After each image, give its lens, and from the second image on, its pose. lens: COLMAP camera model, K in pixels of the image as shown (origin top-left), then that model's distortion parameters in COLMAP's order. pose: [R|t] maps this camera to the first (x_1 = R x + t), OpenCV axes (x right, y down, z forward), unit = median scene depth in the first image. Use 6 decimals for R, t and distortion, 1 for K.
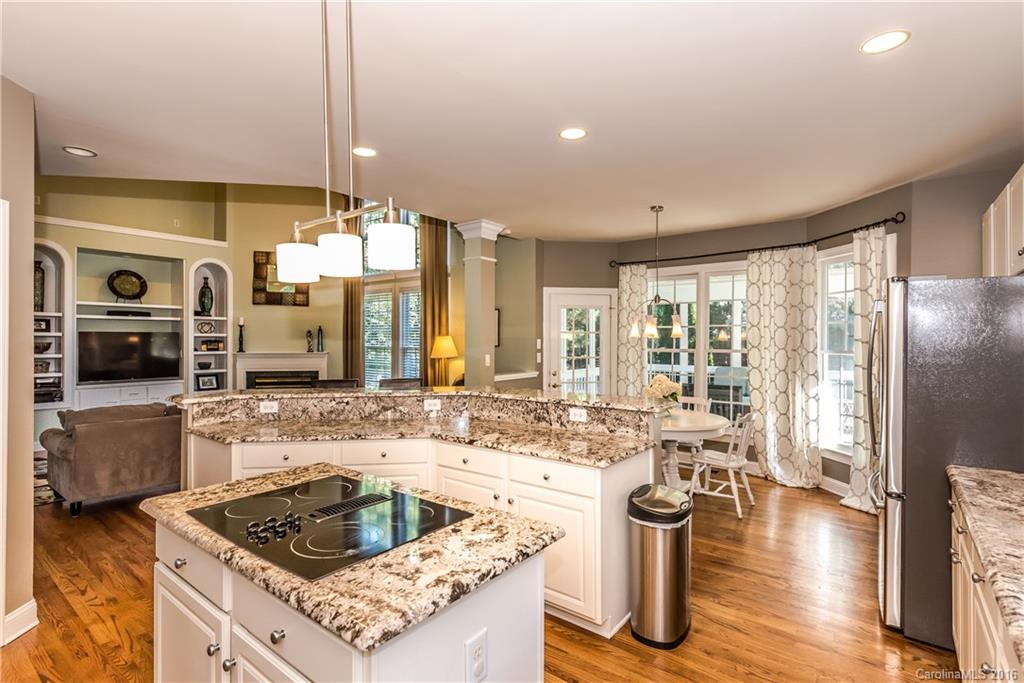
lens RADIAL K [[487.2, 0, 517.5], [0, 487.2, 337.9], [0, 0, 1]] dist [0.001331, -0.000939]
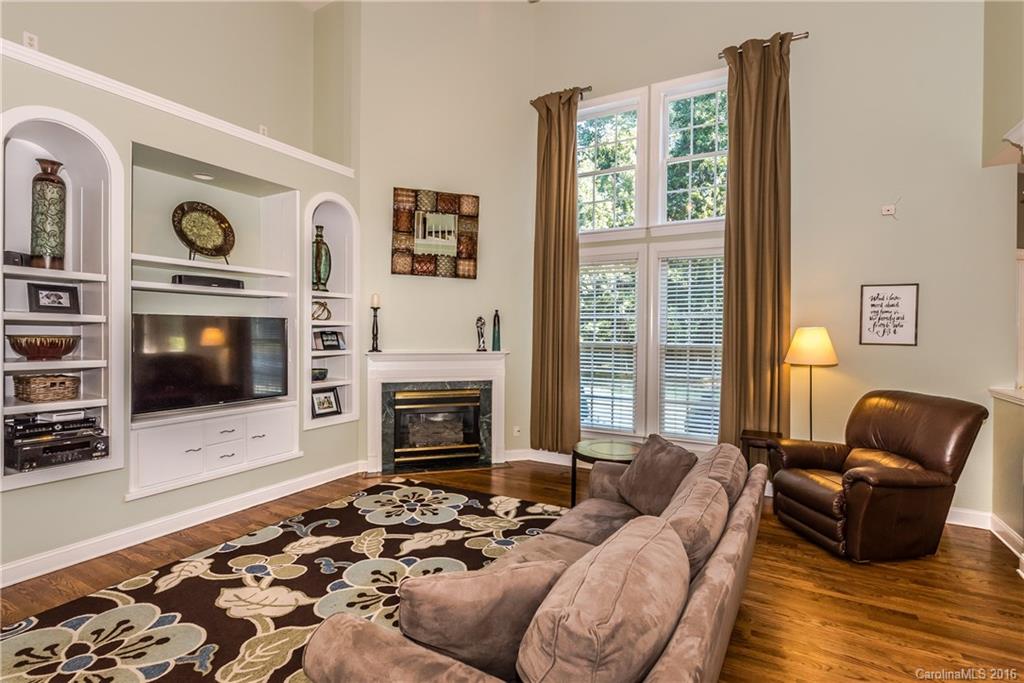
lens RADIAL K [[487.2, 0, 514.3], [0, 487.2, 333.5], [0, 0, 1]] dist [0.001331, -0.000939]
pose [[0.989566, 0.006822, 0.143921, -0.519418], [-0.008341, 0.999916, 0.009954, -0.000775], [-0.143841, -0.011051, 0.989539, 0.399414]]
